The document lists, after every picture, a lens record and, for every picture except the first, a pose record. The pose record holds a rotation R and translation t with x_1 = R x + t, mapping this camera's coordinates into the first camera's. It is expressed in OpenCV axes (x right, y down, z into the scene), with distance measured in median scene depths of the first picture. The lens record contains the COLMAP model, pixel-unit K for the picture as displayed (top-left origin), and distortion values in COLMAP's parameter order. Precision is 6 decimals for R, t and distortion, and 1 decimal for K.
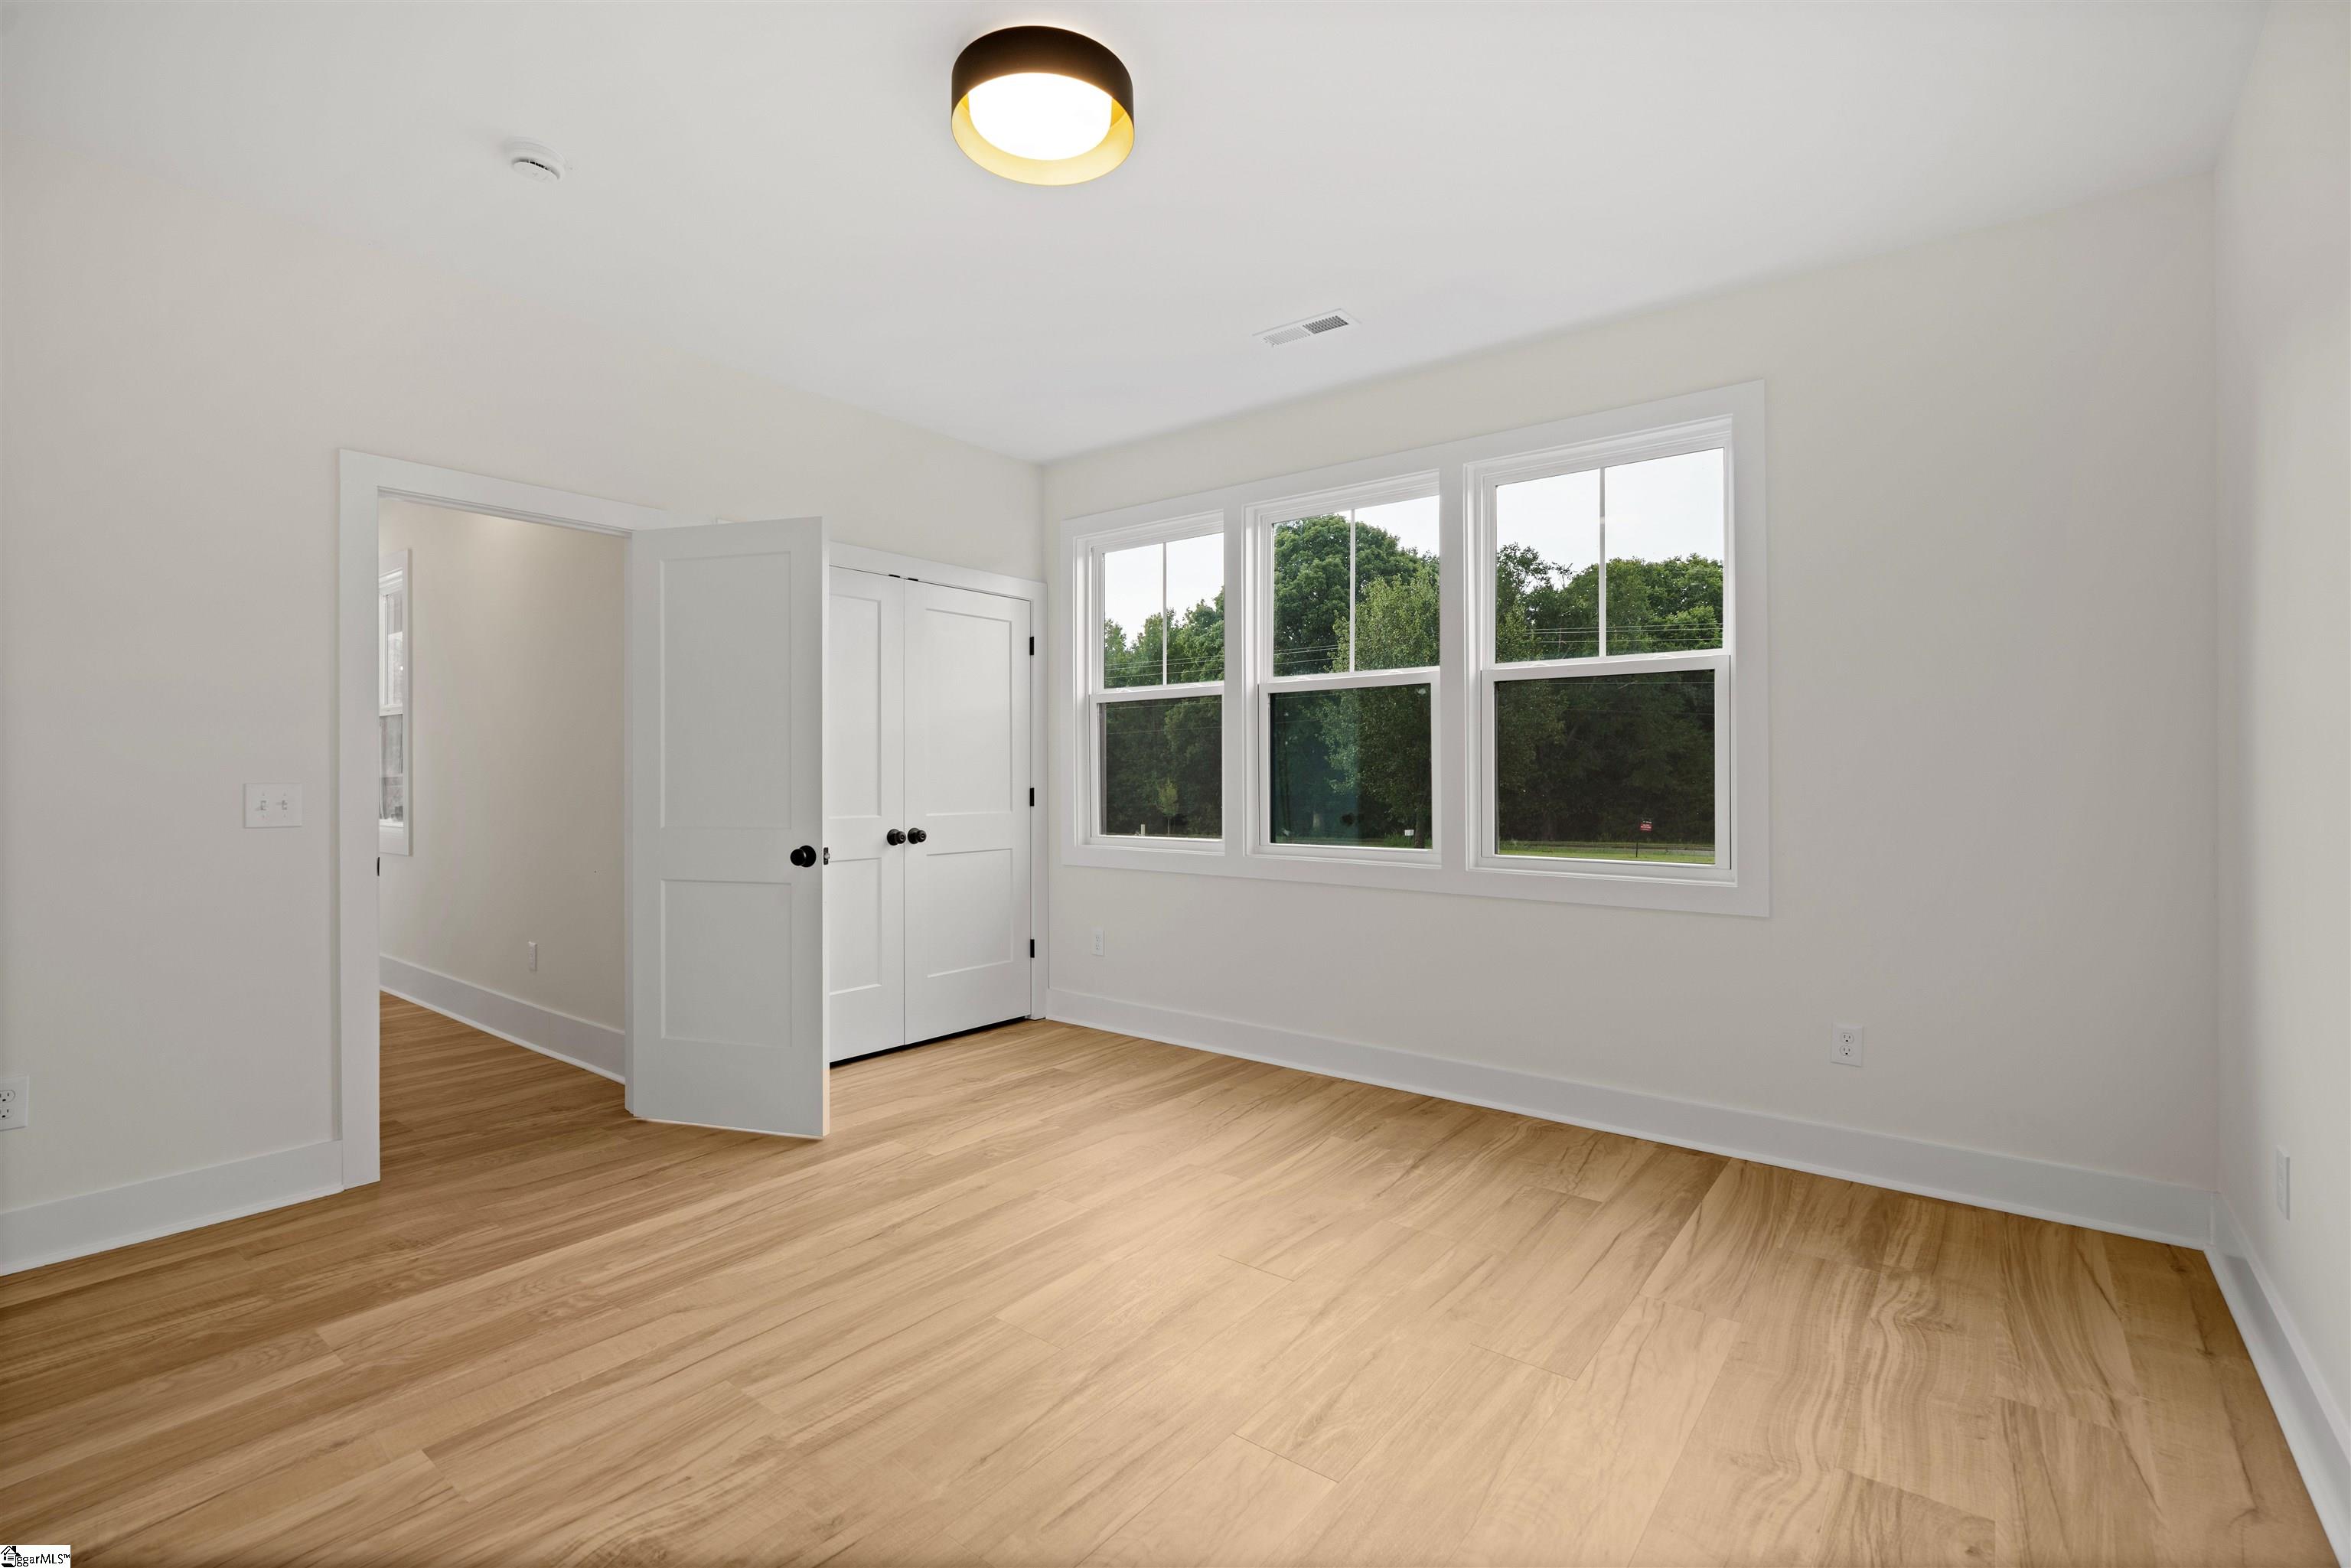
lens RADIAL K [[1065.2, 0, 1183.4], [0, 1065.2, 776.6], [0, 0, 1]] dist [-0.006214, 0.000019]
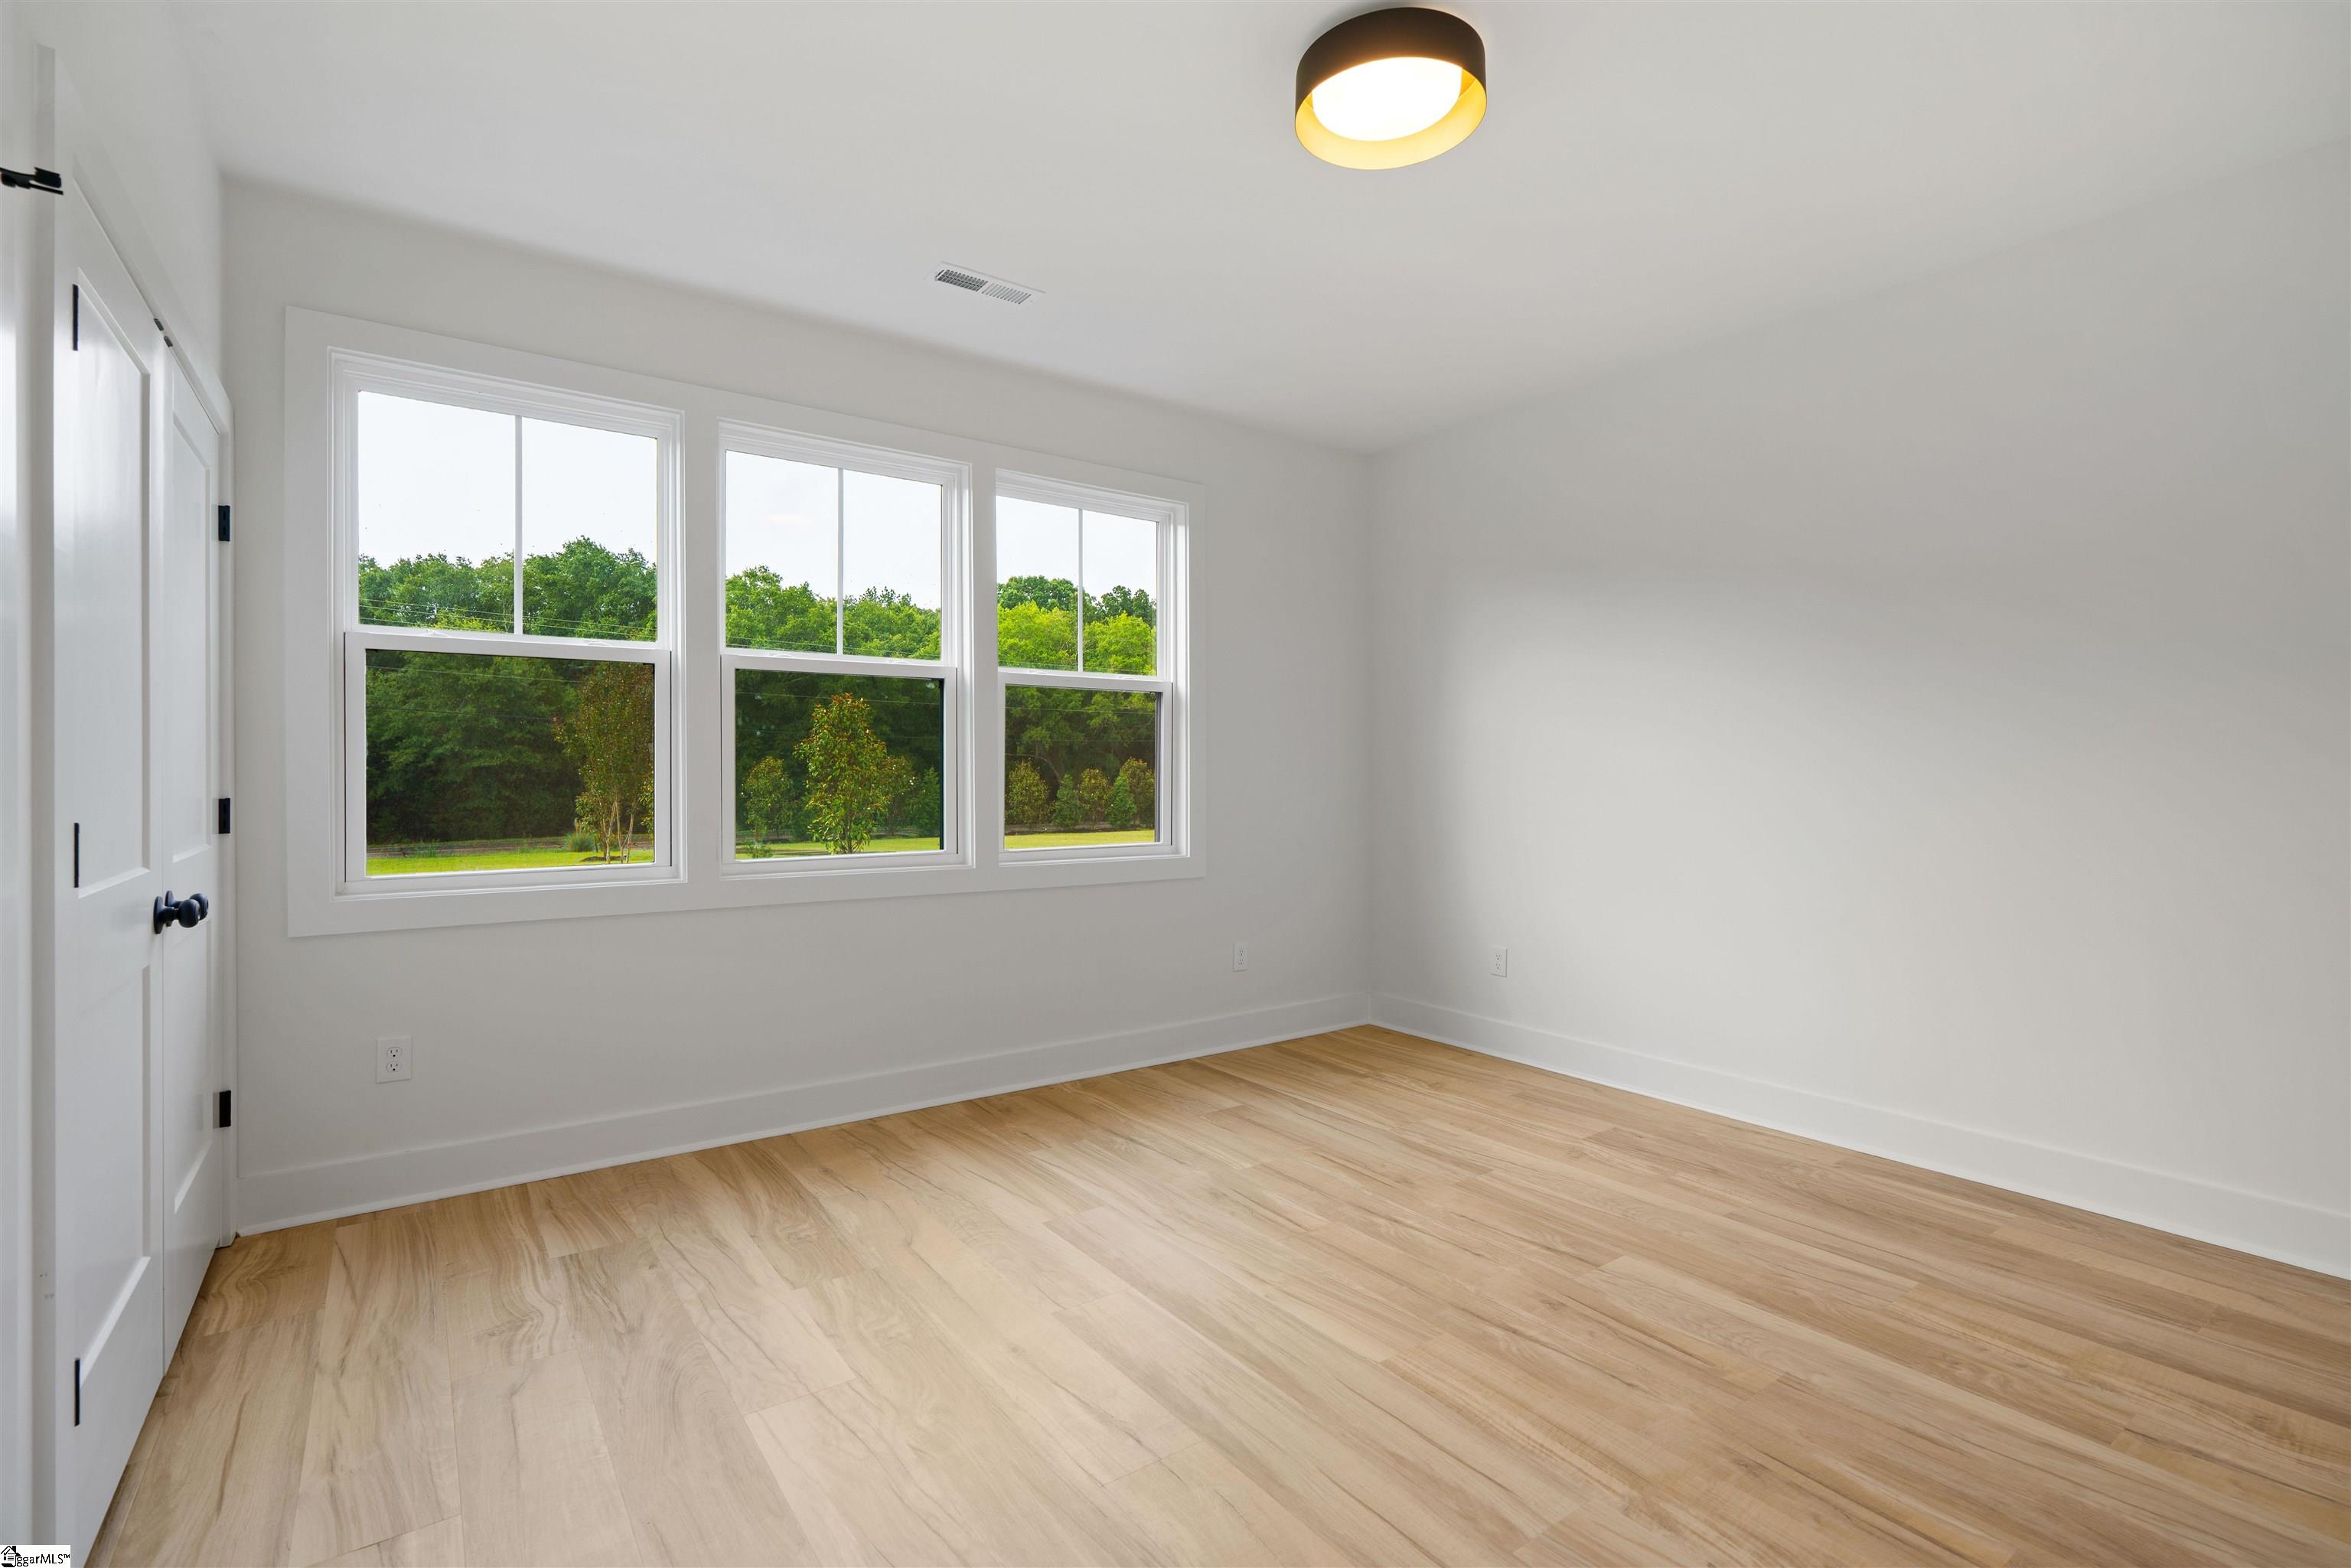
lens RADIAL K [[1065.2, 0, 1183.4], [0, 1065.2, 776.6], [0, 0, 1]] dist [-0.006214, 0.000019]
pose [[0.281217, -0.003922, 0.959636, -0.754737], [-0.000794, 0.999990, 0.004319, -0.004129], [-0.959644, -0.001977, 0.281212, 0.613148]]
